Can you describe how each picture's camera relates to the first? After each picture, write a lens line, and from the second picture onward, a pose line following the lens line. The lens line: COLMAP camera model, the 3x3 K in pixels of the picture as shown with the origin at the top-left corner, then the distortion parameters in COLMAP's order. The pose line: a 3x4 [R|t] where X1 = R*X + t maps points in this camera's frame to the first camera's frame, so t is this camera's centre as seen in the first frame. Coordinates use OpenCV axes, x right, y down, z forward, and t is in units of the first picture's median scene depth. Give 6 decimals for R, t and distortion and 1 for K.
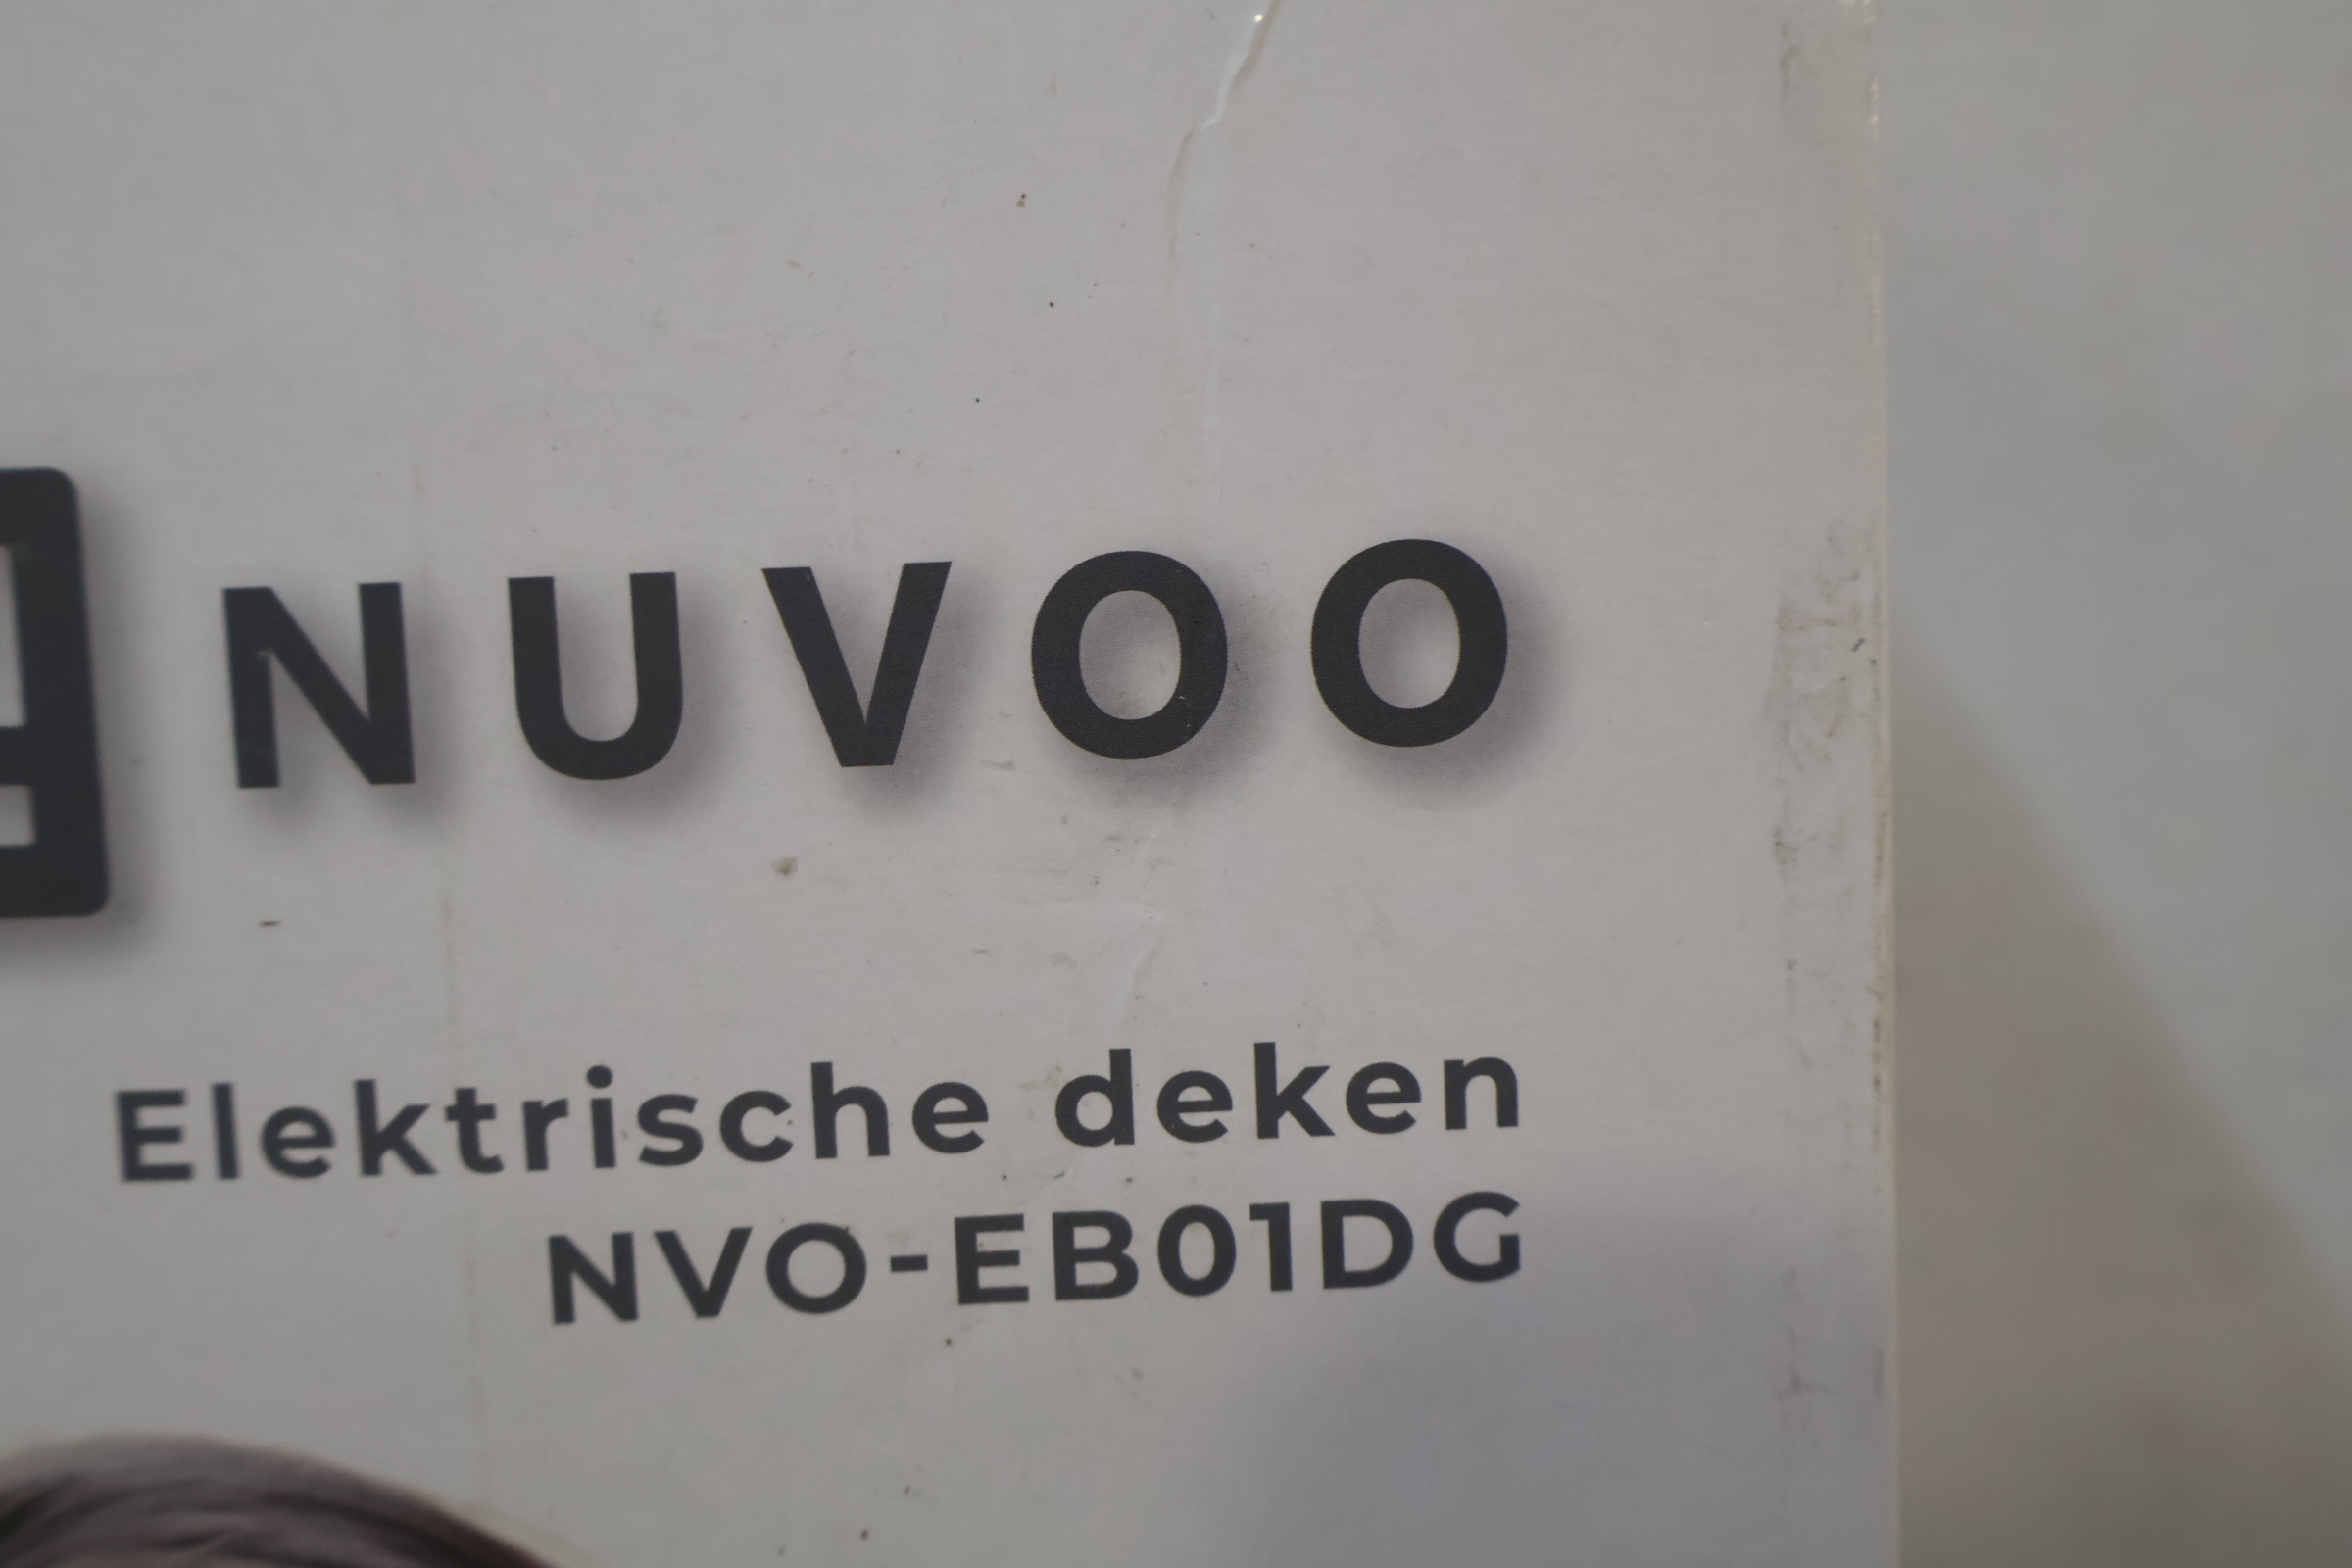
lens RADIAL K [[2278.1, 0, 1203.0], [0, 2278.1, 933.1], [0, 0, 1]] dist [0.017236, 0.000000]
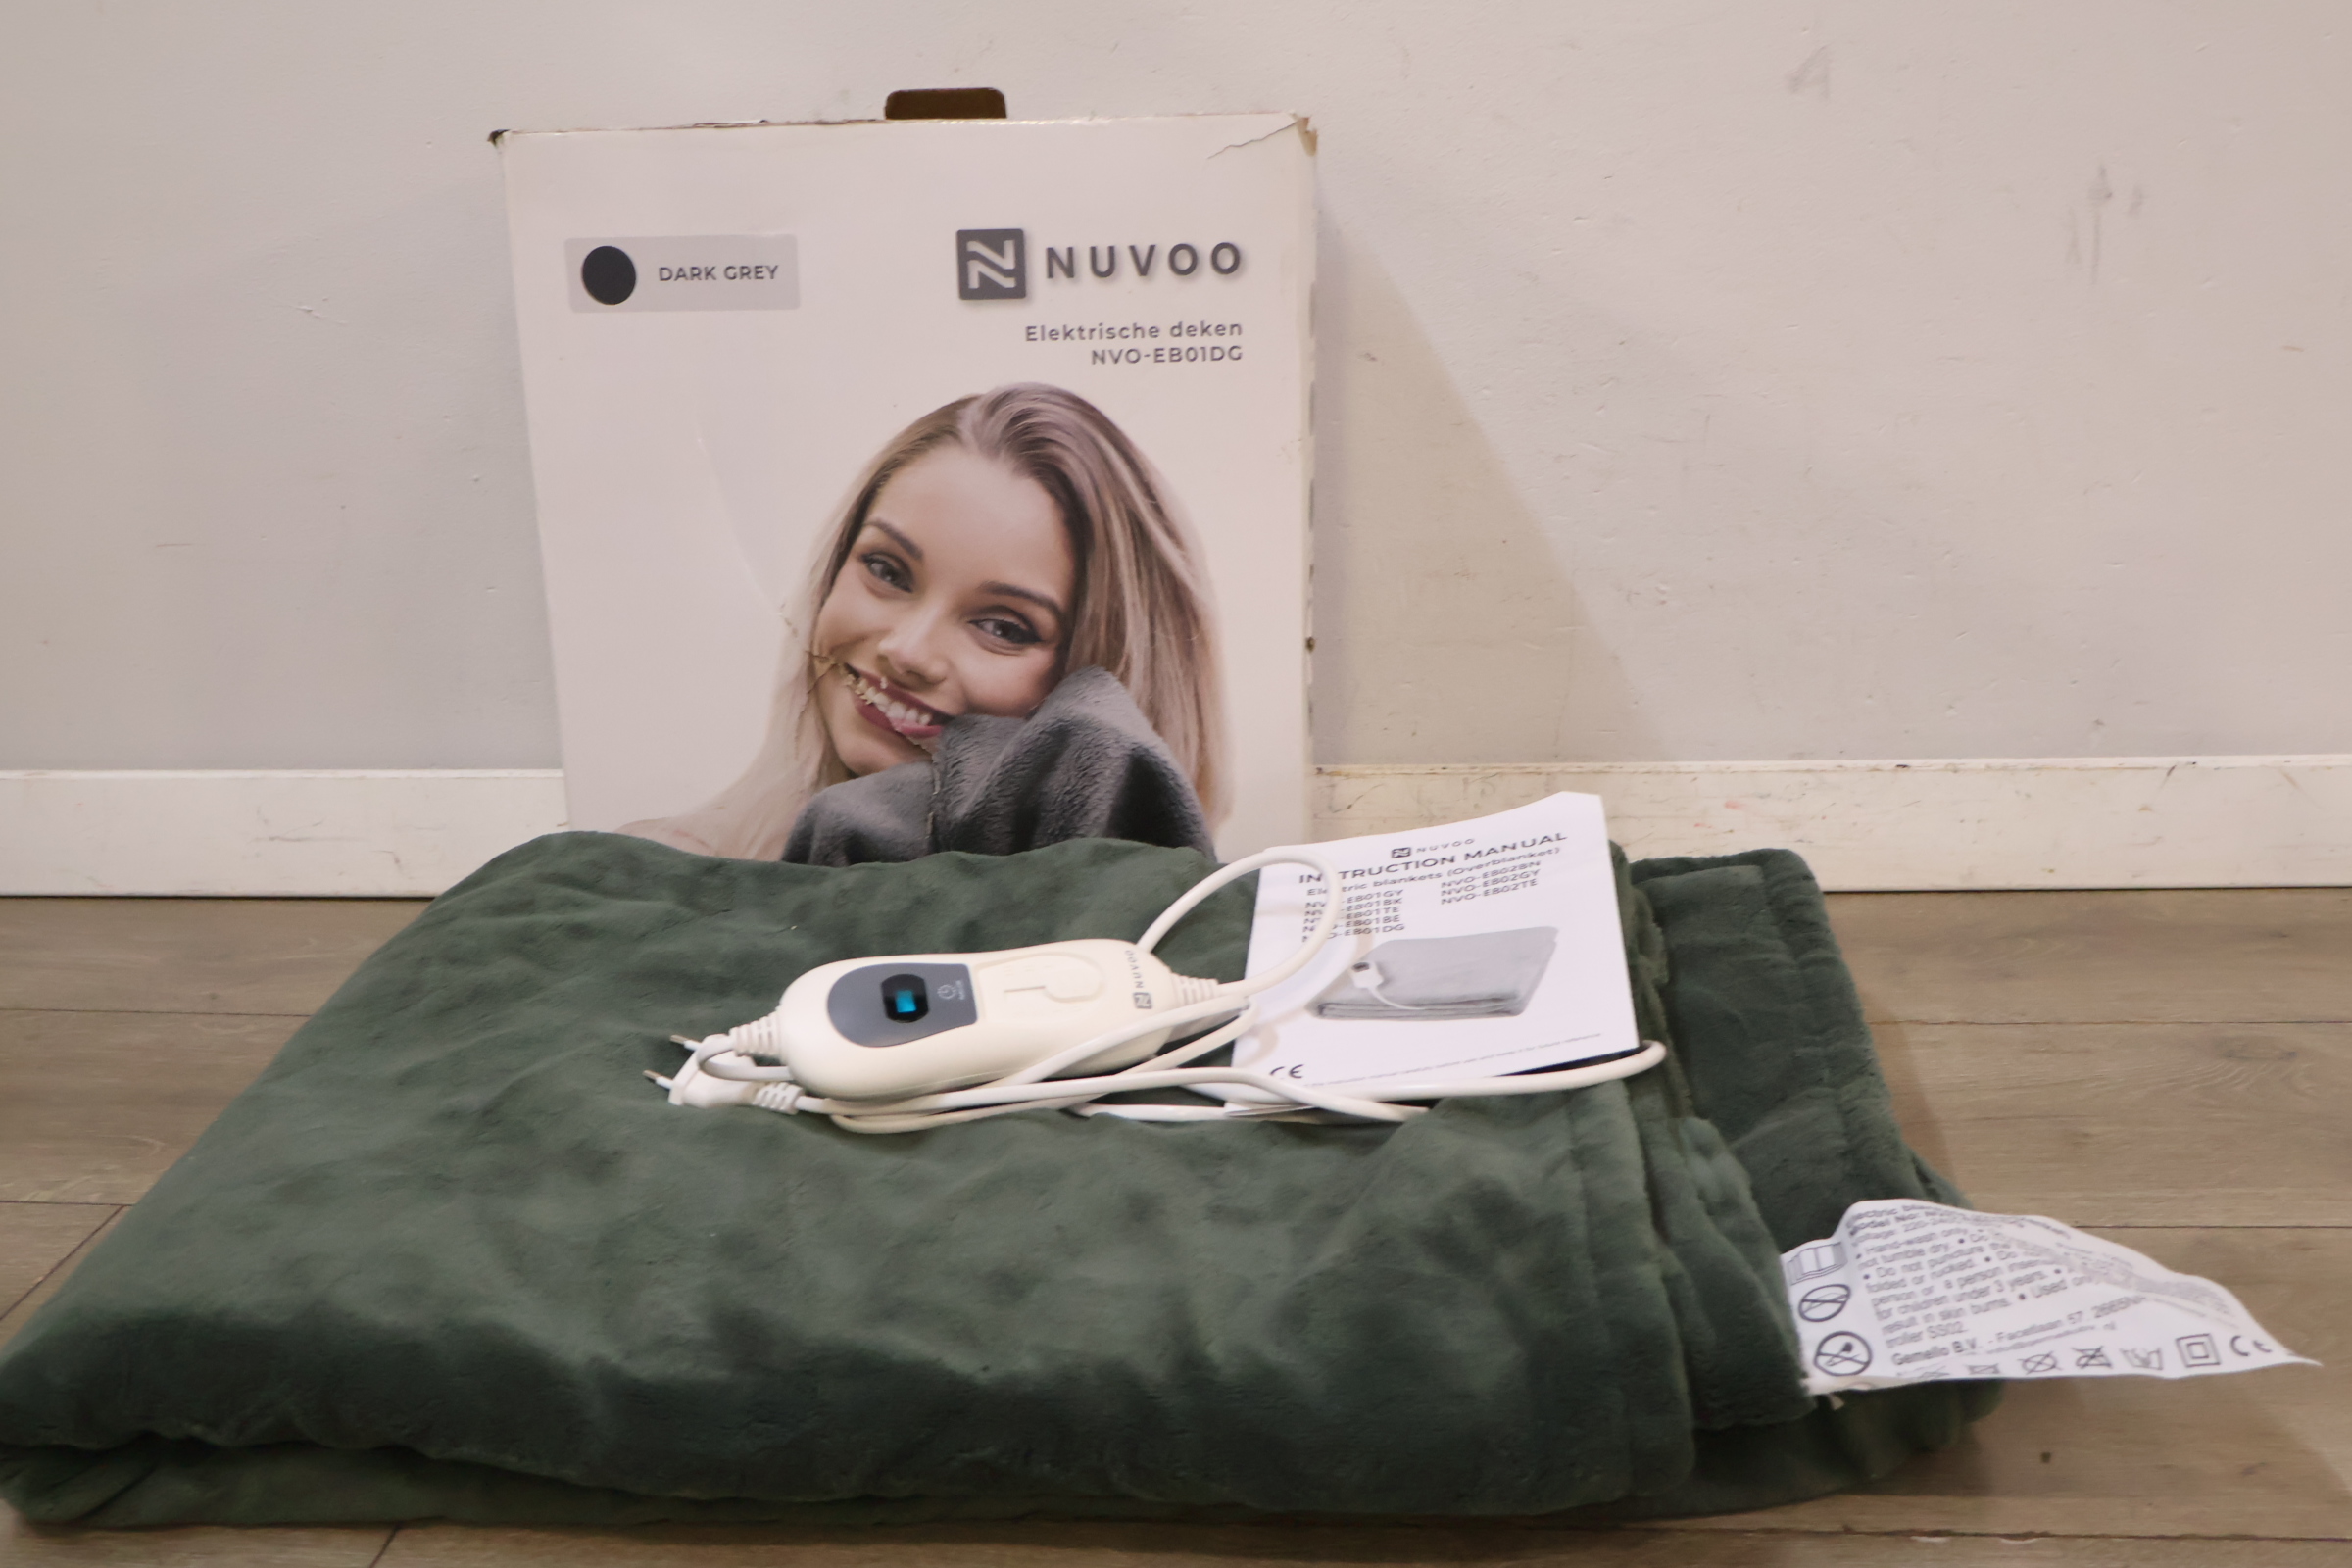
lens RADIAL K [[2278.1, 0, 1169.5], [0, 2278.1, 817.5], [0, 0, 1]] dist [0.017236, 0.000000]
pose [[0.999740, 0.006680, 0.021801, -0.199656], [-0.009690, 0.989959, 0.141023, 0.534545], [-0.020640, -0.141198, 0.989766, -5.635269]]
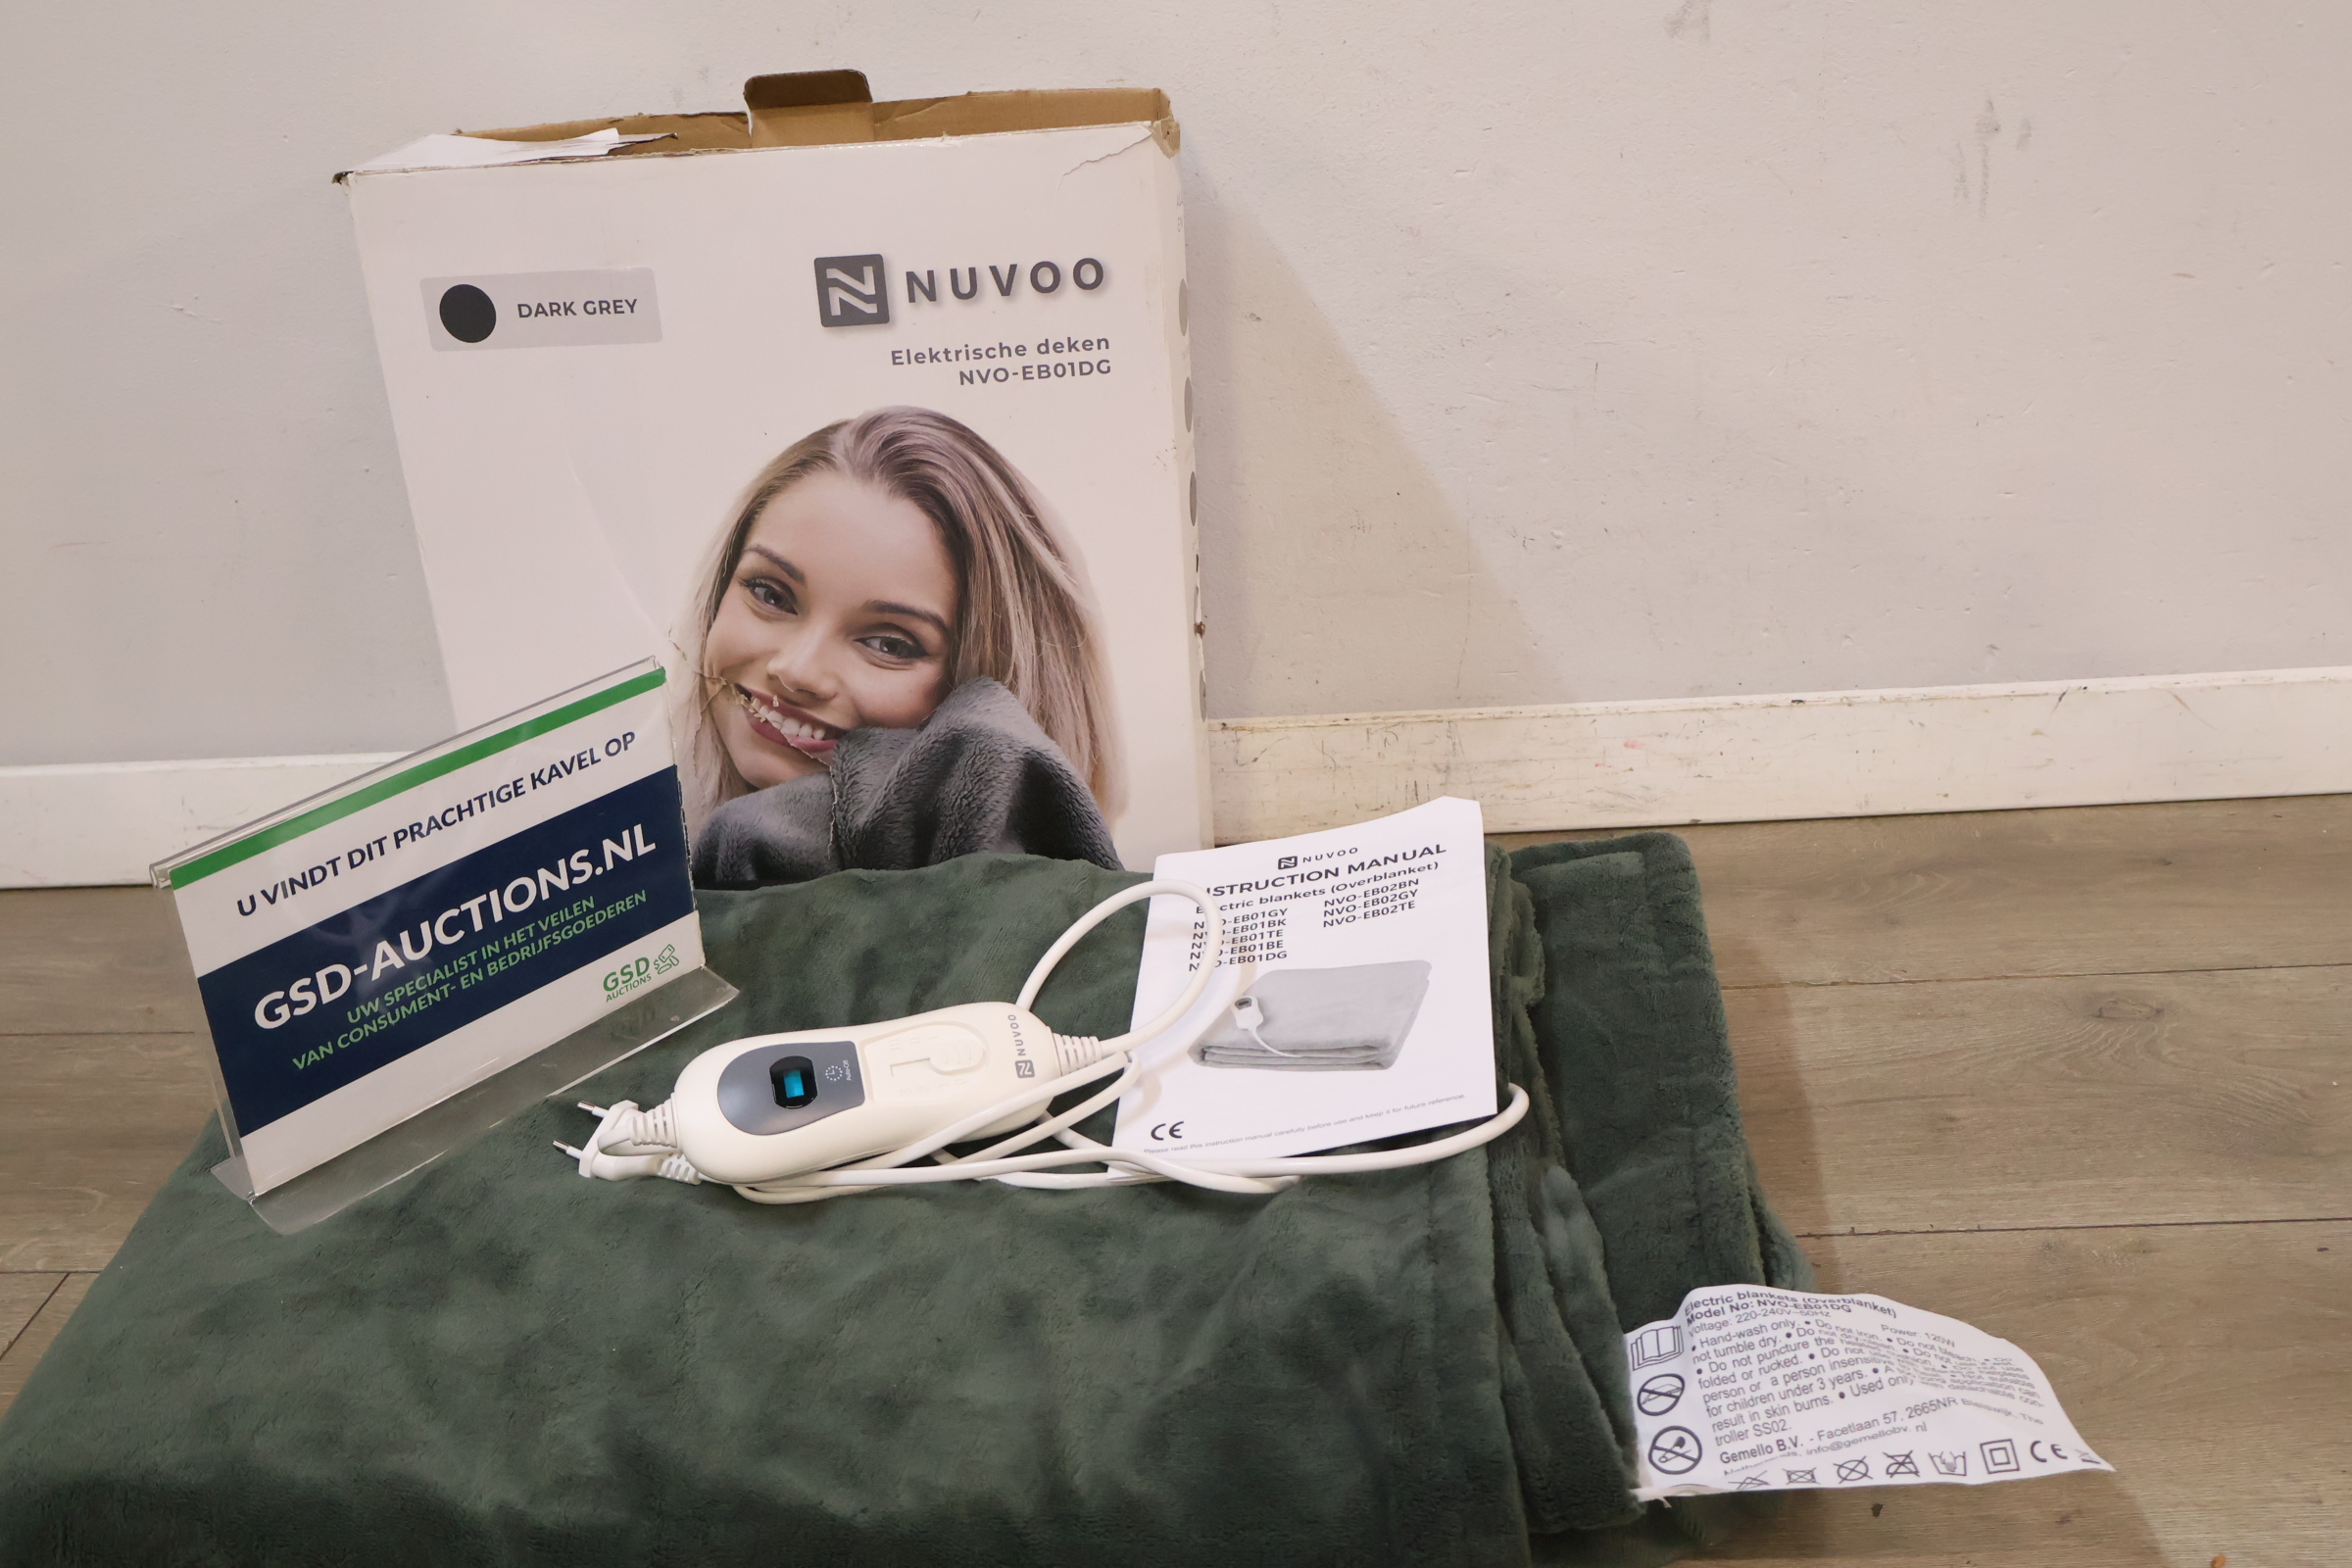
lens RADIAL K [[2278.1, 0, 1168.1], [0, 2278.1, 797.2], [0, 0, 1]] dist [0.017236, 0.000000]
pose [[0.999015, -0.040209, 0.018765, 0.134268], [0.033771, 0.963319, 0.266226, -0.404715], [-0.028782, -0.265330, 0.963728, -5.565085]]
